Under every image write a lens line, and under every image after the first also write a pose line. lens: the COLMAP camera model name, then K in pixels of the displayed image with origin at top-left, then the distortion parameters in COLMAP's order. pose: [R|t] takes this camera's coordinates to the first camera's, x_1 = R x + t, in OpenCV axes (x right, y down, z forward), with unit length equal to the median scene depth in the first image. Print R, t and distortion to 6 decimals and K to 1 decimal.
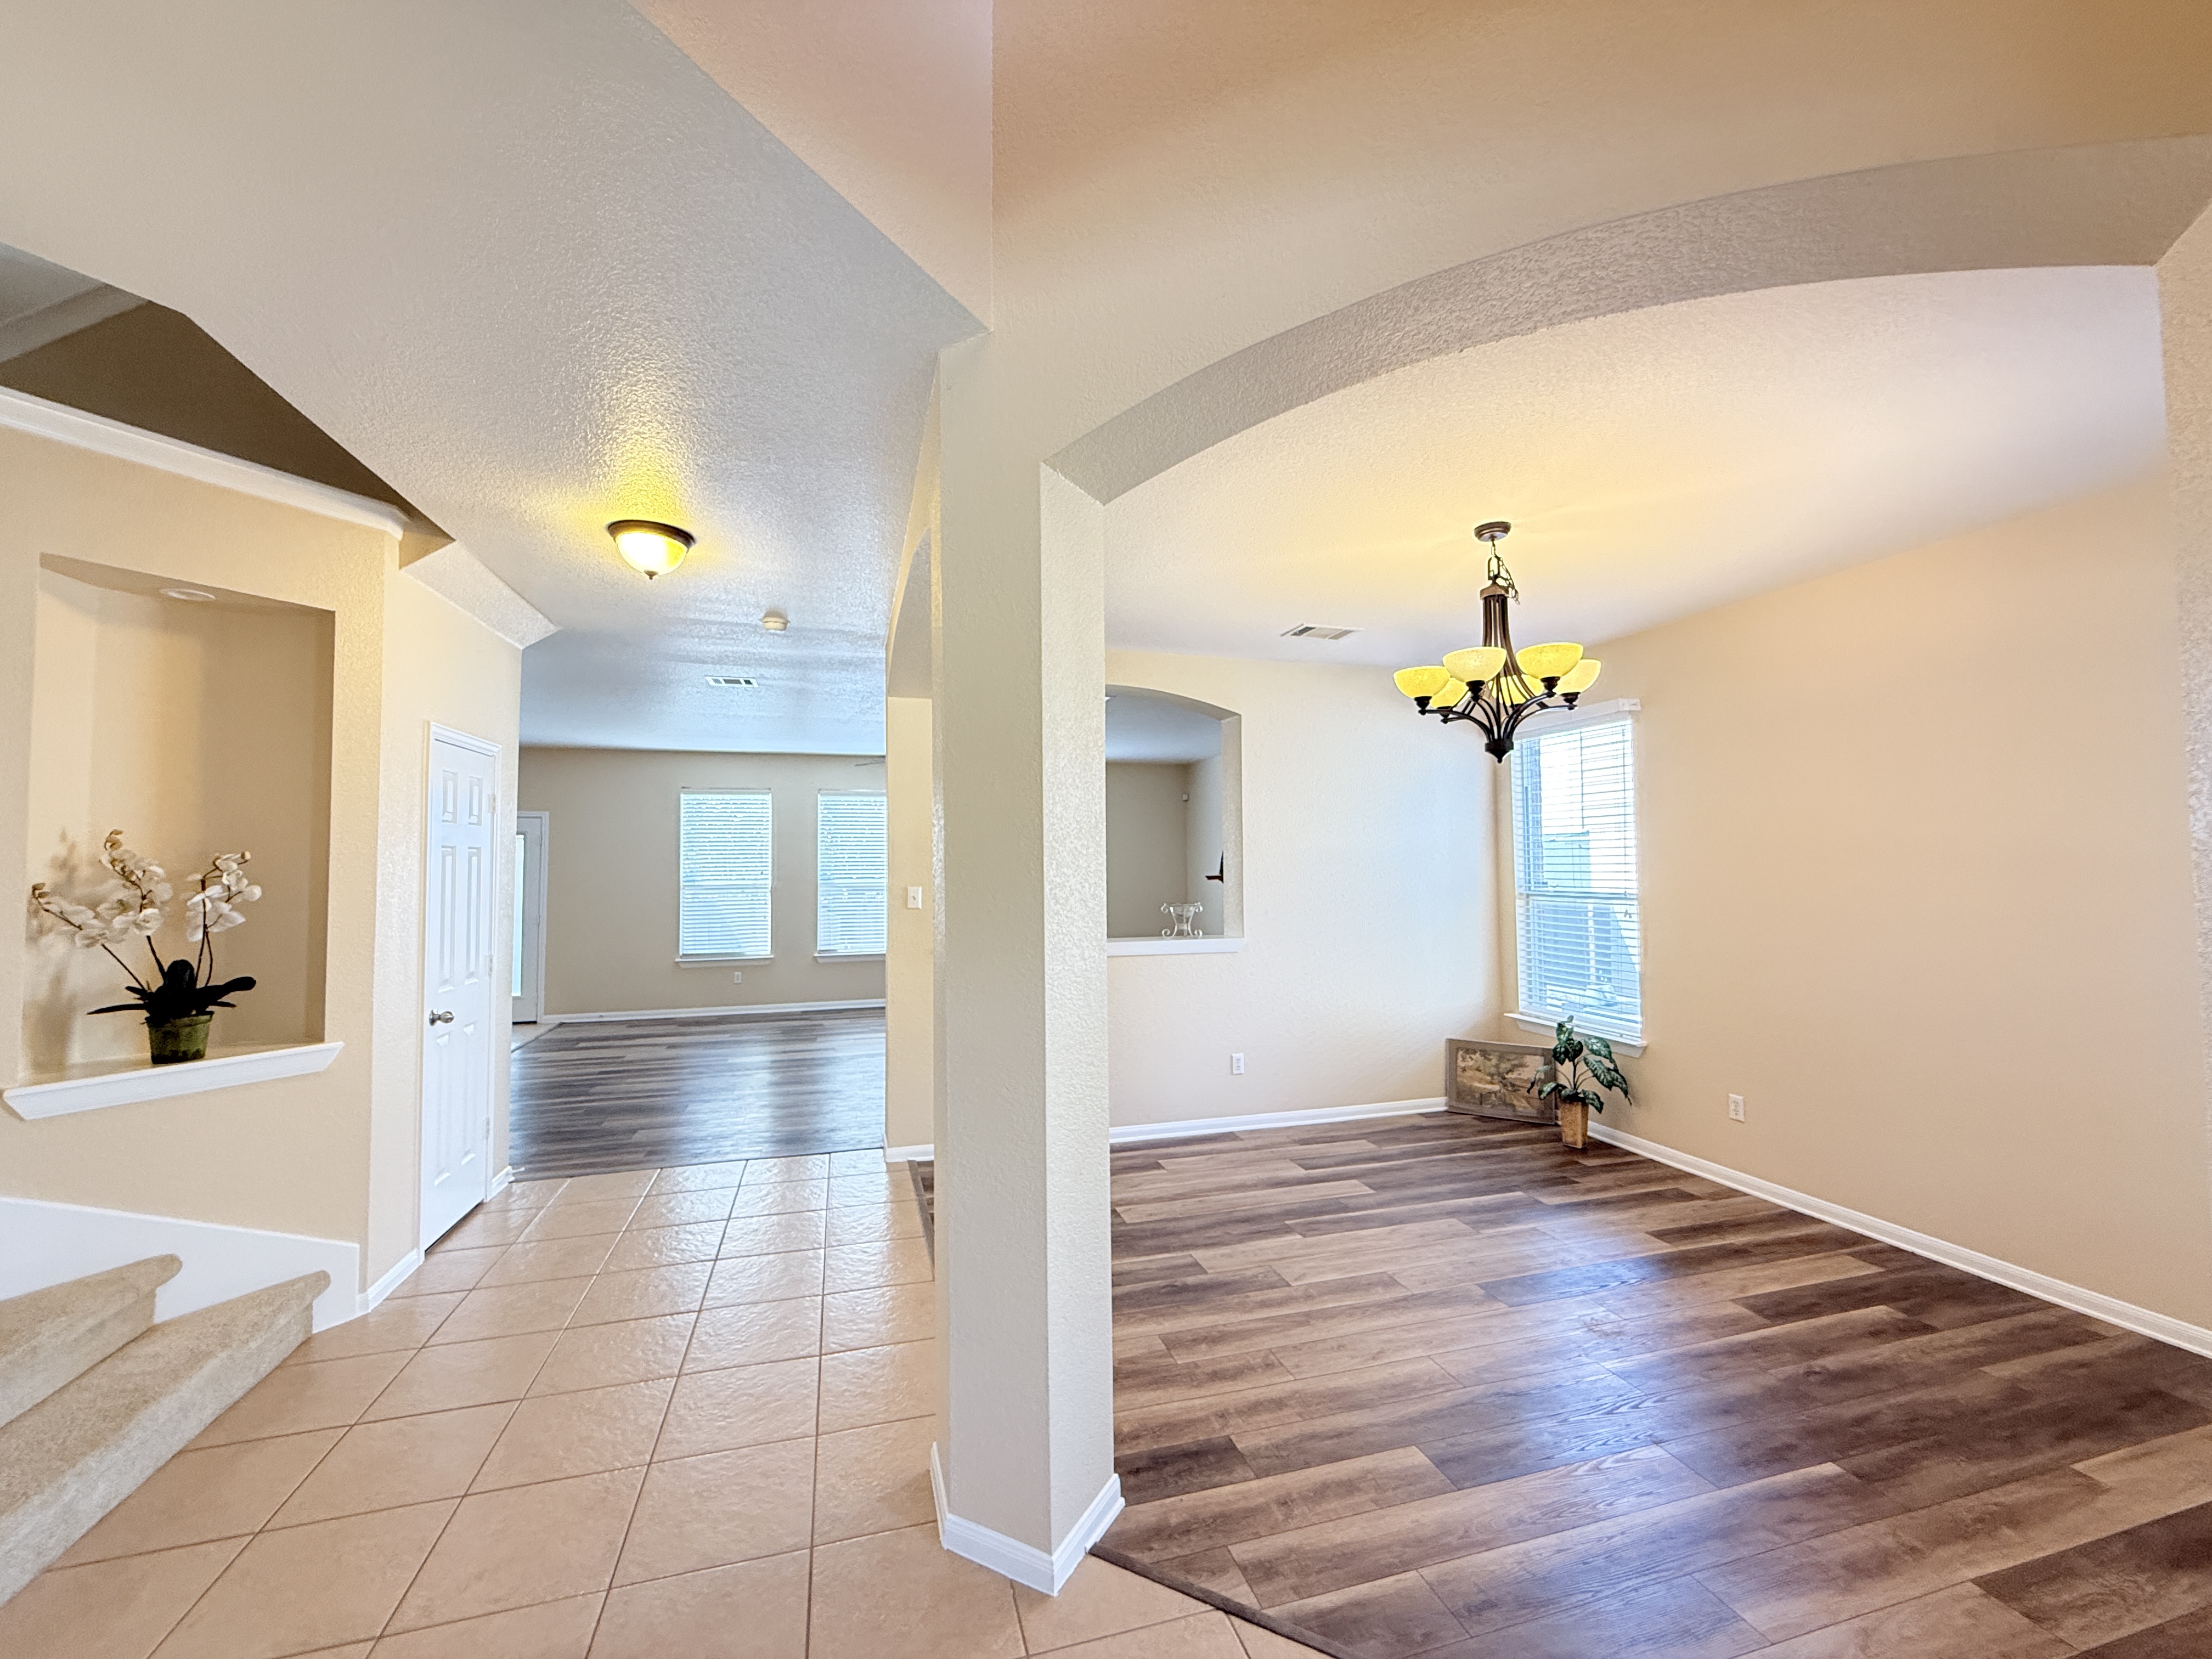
lens RADIAL K [[890.9, 0, 1098.6], [0, 890.9, 826.4], [0, 0, 1]] dist [0.000339, -0.000081]
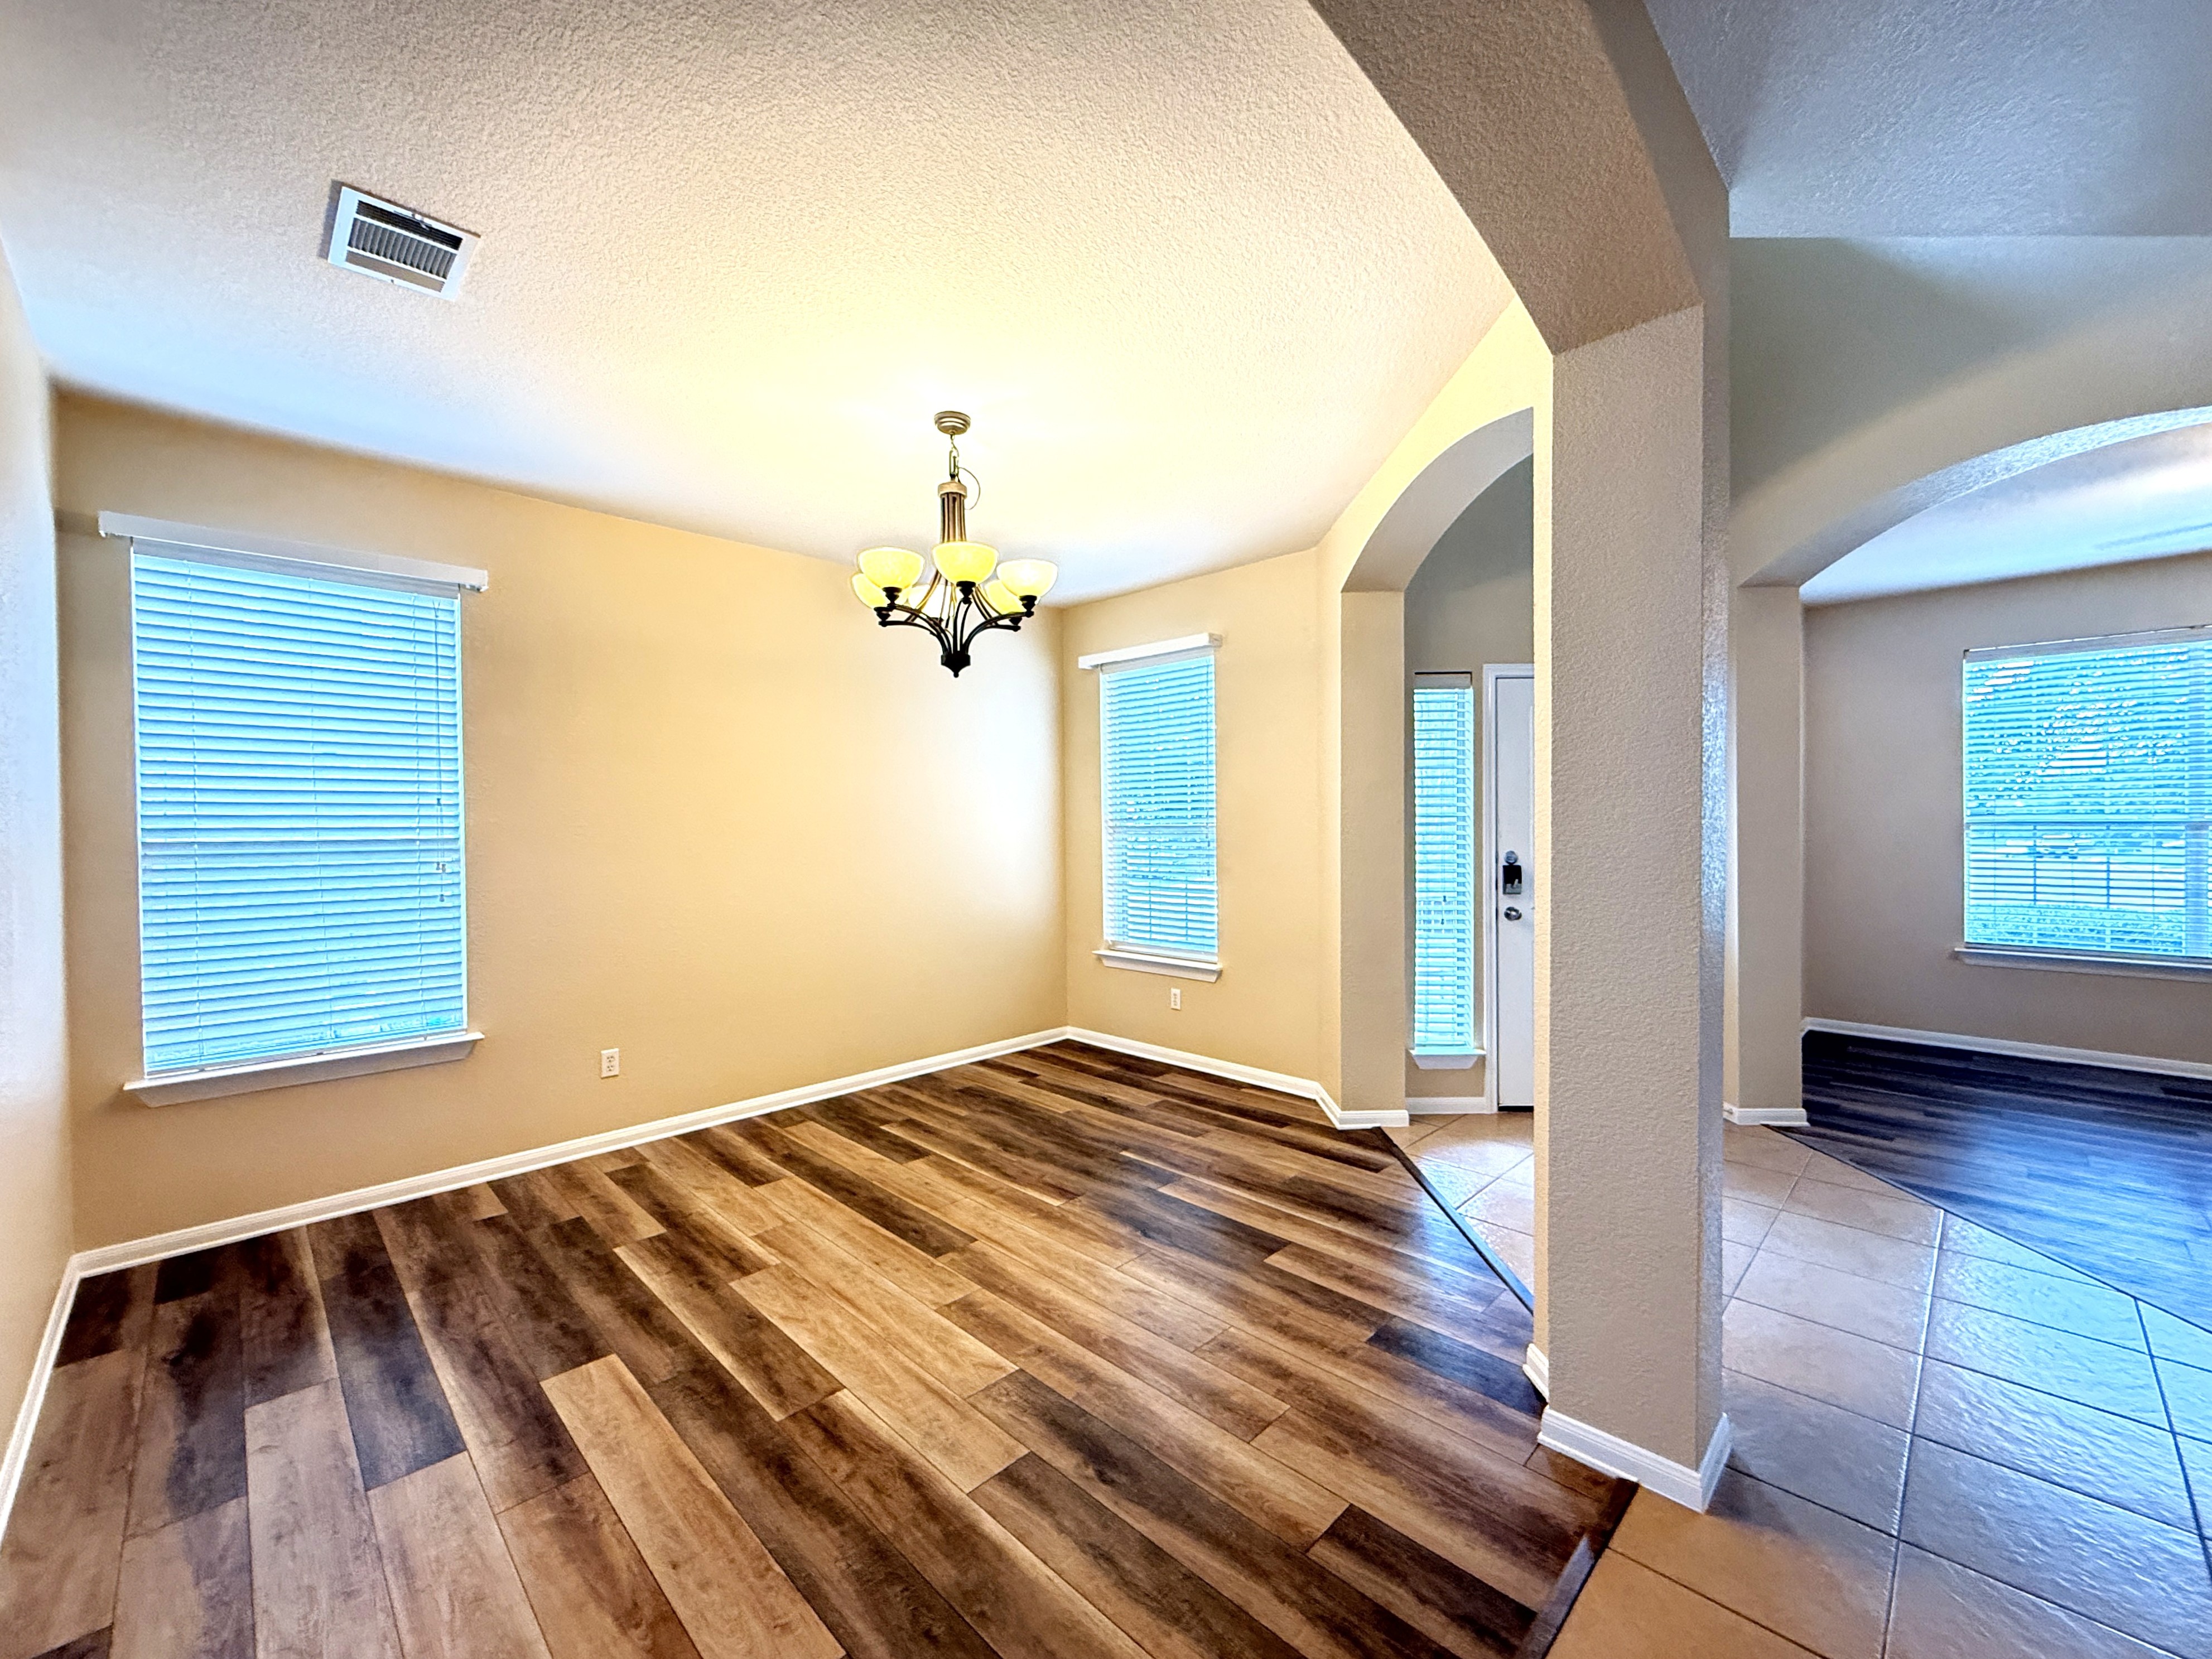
lens RADIAL K [[890.9, 0, 1102.9], [0, 890.9, 828.8], [0, 0, 1]] dist [0.000339, -0.000081]
pose [[-0.481564, 0.004372, 0.876400, -0.396292], [-0.024391, 0.999533, -0.018389, 0.091818], [-0.876072, -0.030232, -0.481233, 1.182034]]
